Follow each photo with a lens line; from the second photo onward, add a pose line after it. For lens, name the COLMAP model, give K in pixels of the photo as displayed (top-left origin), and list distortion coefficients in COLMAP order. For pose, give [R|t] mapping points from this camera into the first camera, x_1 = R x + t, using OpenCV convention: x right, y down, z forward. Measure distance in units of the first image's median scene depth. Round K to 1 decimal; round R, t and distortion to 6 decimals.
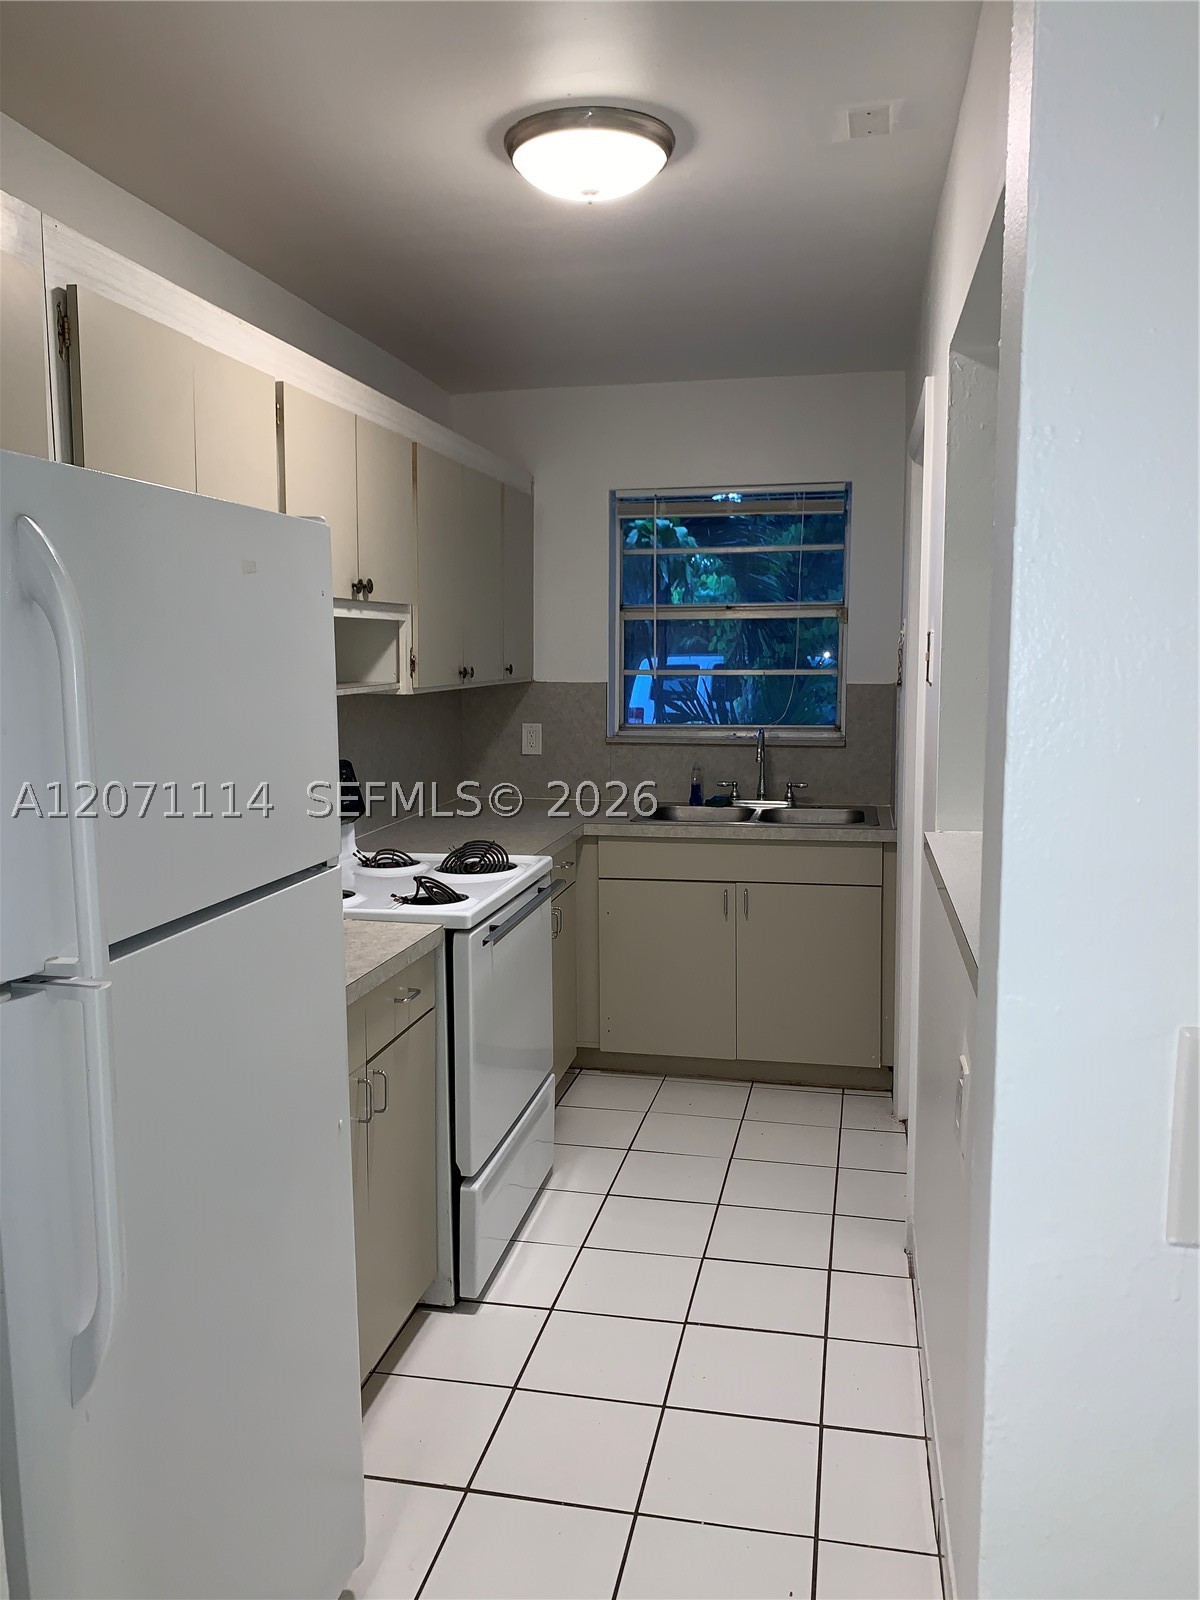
lens RADIAL K [[1237.6, 0, 609.5], [0, 1237.6, 798.8], [0, 0, 1]] dist [0.095051, -0.004035]
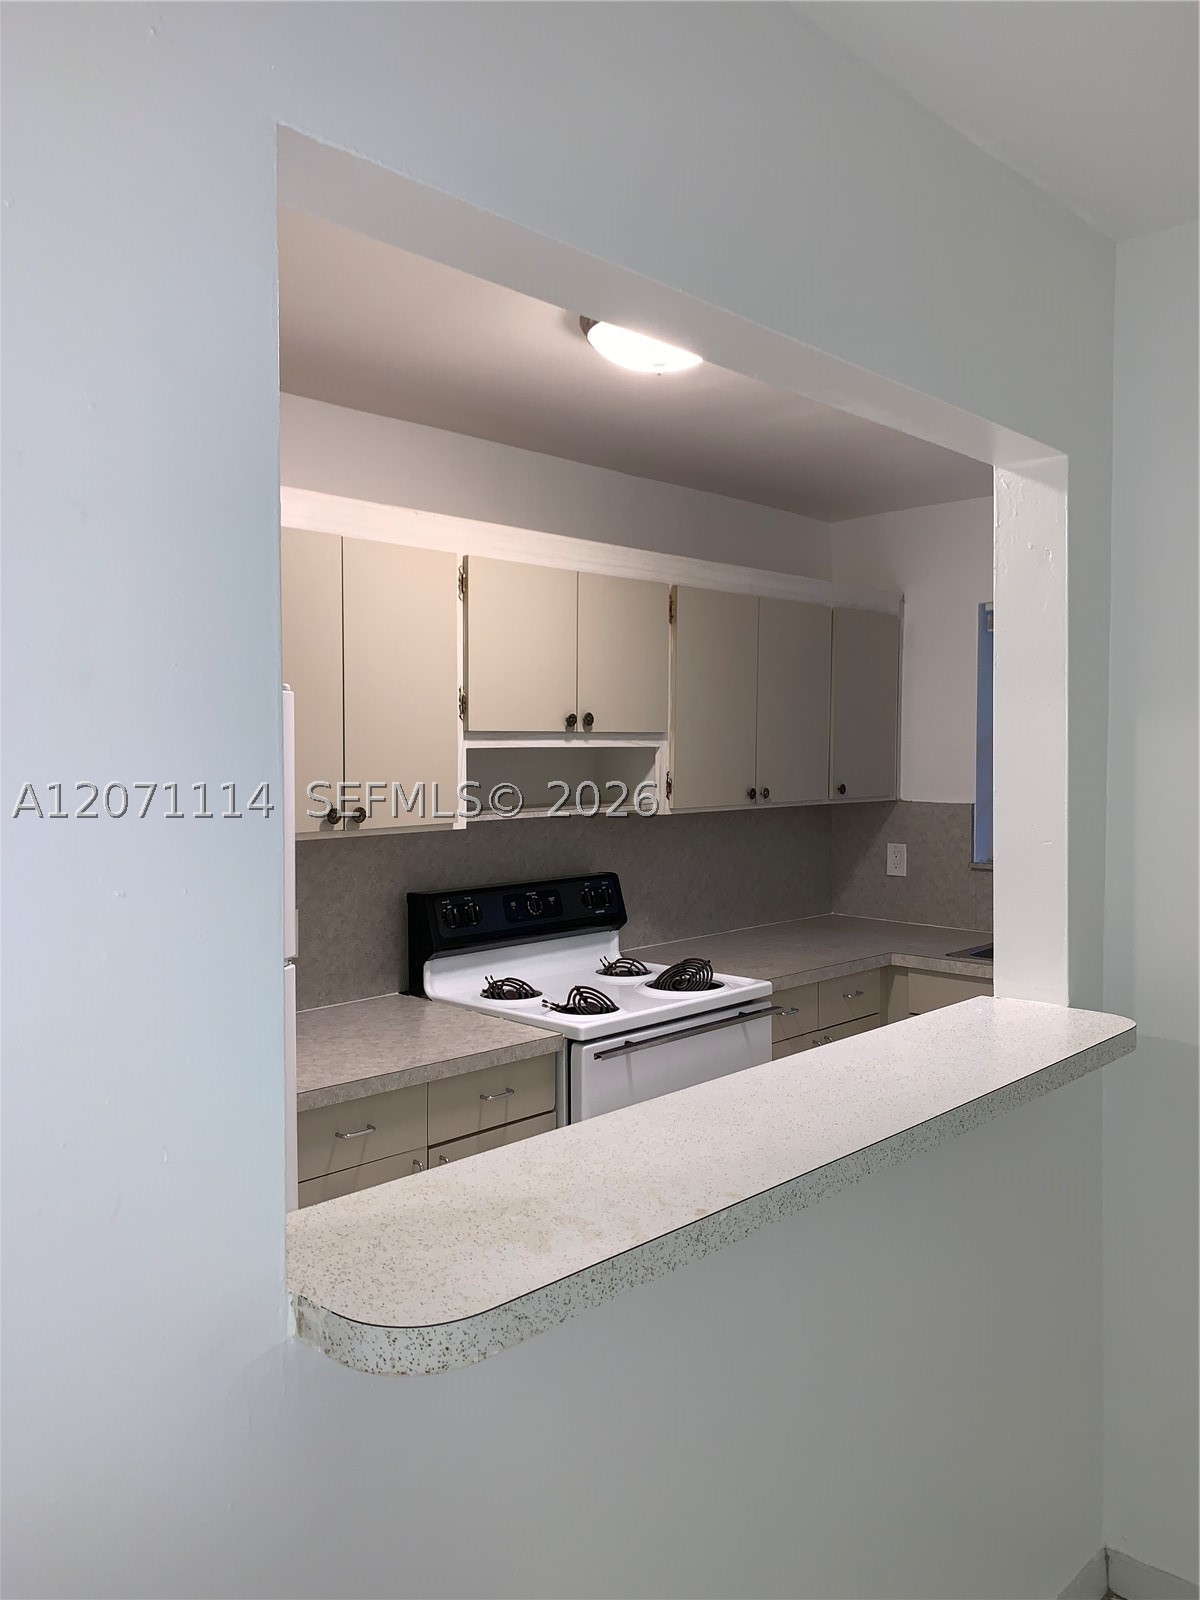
lens RADIAL K [[1237.6, 0, 613.7], [0, 1237.6, 797.9], [0, 0, 1]] dist [0.095051, -0.004035]
pose [[0.845562, 0.019942, -0.533505, 0.369922], [-0.063258, 0.996005, -0.063029, -0.028741], [0.530116, 0.087043, 0.843445, 0.076499]]
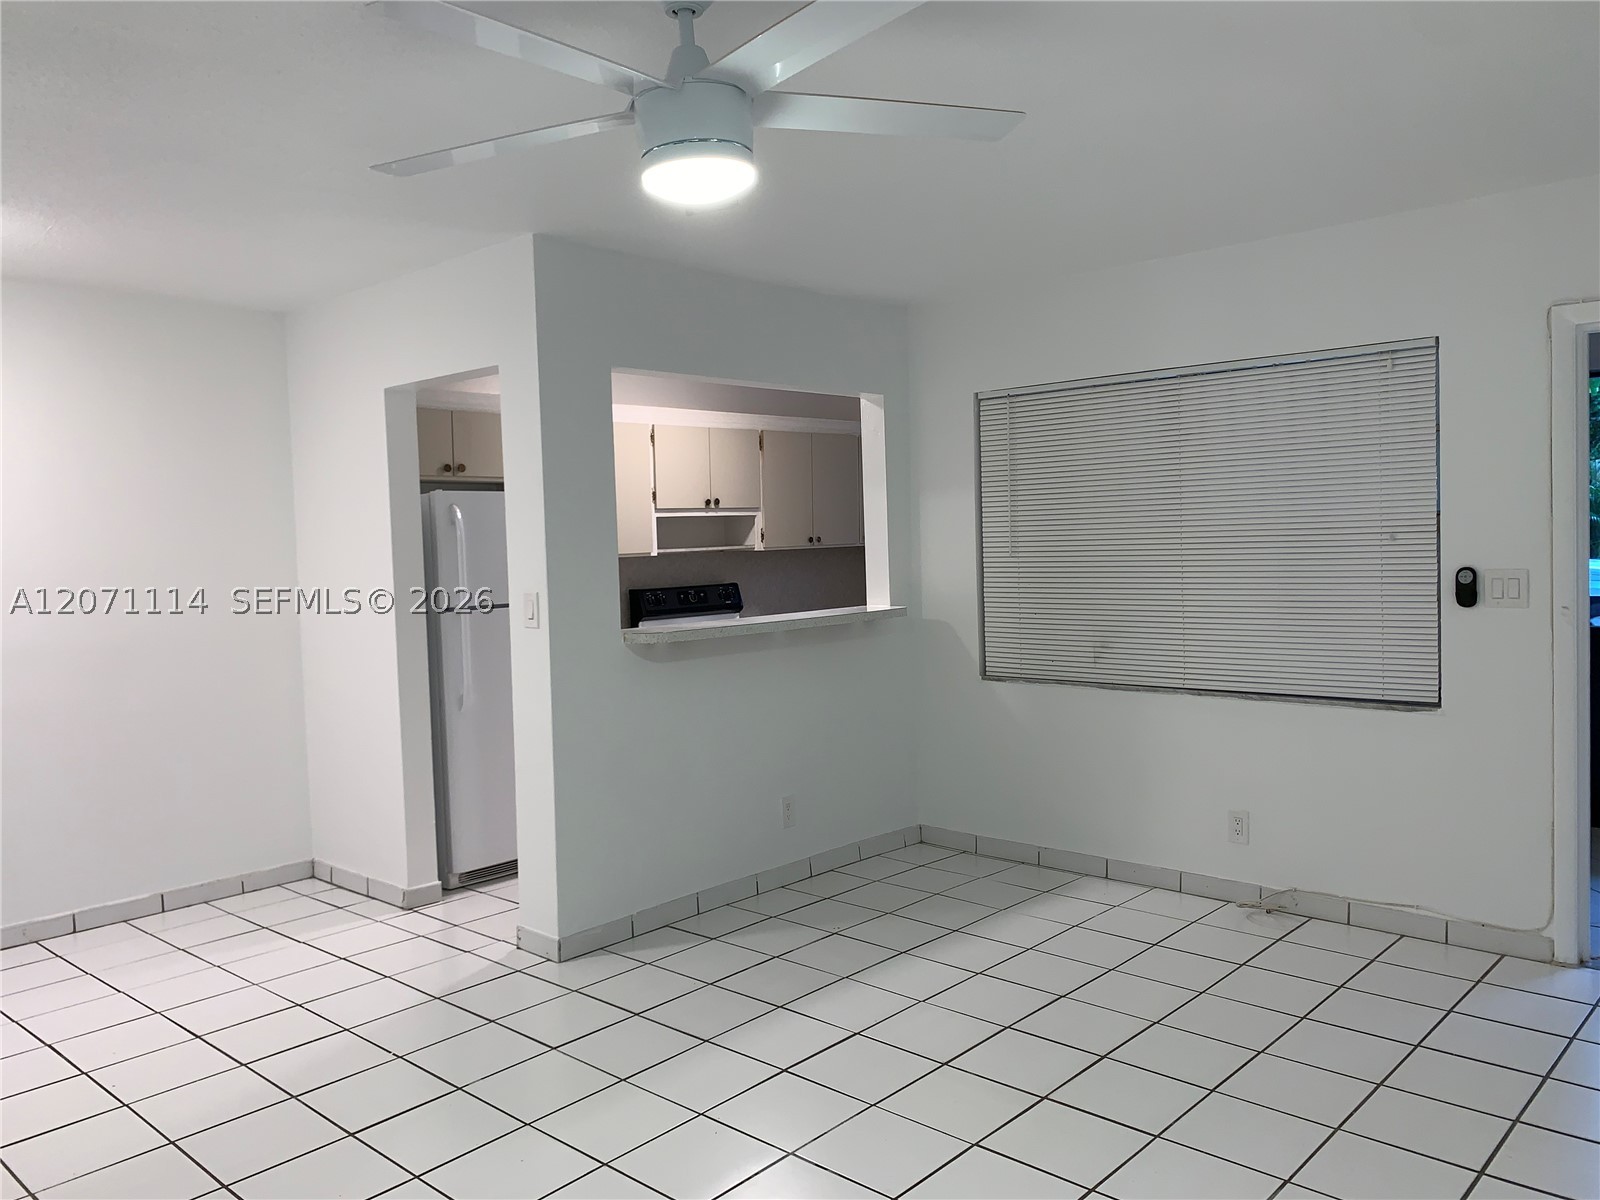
lens RADIAL K [[1237.6, 0, 805.3], [0, 1237.6, 600.8], [0, 0, 1]] dist [0.095051, -0.004035]
pose [[0.847621, 0.003955, -0.530587, 0.983033], [-0.035403, 0.998165, -0.049117, 0.095840], [0.529420, 0.060417, 0.846206, -0.680927]]
